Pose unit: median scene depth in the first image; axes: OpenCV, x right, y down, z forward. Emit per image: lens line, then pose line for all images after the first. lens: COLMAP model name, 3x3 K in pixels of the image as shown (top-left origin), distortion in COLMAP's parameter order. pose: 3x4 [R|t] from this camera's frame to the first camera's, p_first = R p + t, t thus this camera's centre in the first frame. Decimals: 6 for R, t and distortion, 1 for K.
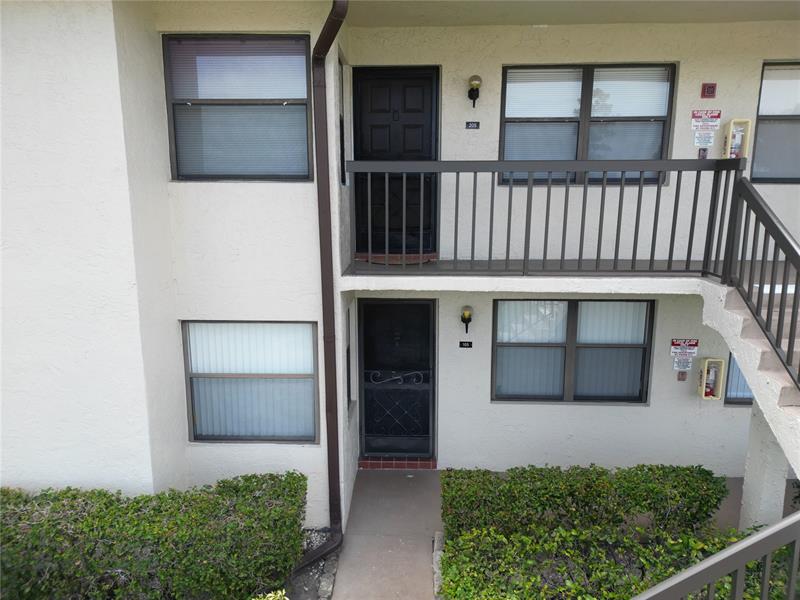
lens RADIAL K [[563.7, 0, 404.3], [0, 563.7, 300.9], [0, 0, 1]] dist [0.060307, -0.051381]
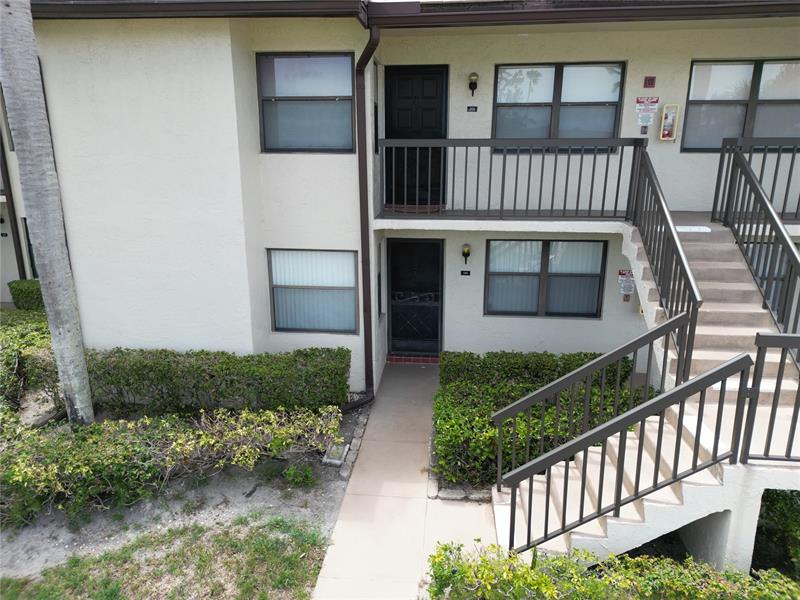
lens RADIAL K [[563.7, 0, 403.0], [0, 563.7, 298.7], [0, 0, 1]] dist [0.060307, -0.051381]
pose [[0.997495, 0.017904, -0.068430, 0.061898], [-0.013074, 0.997434, 0.070394, 0.053886], [0.069515, -0.069323, 0.995169, -0.431065]]
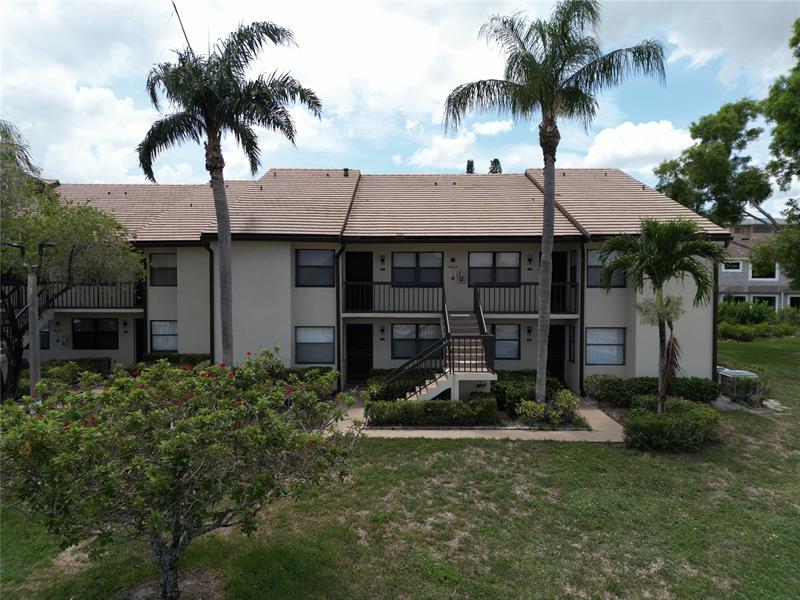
lens RADIAL K [[563.7, 0, 402.9], [0, 563.7, 297.4], [0, 0, 1]] dist [0.060307, -0.051381]
pose [[0.999914, -0.007040, 0.011047, 0.218086], [0.008875, 0.984356, -0.175968, 0.456477], [-0.009635, 0.176051, 0.984334, -2.357342]]
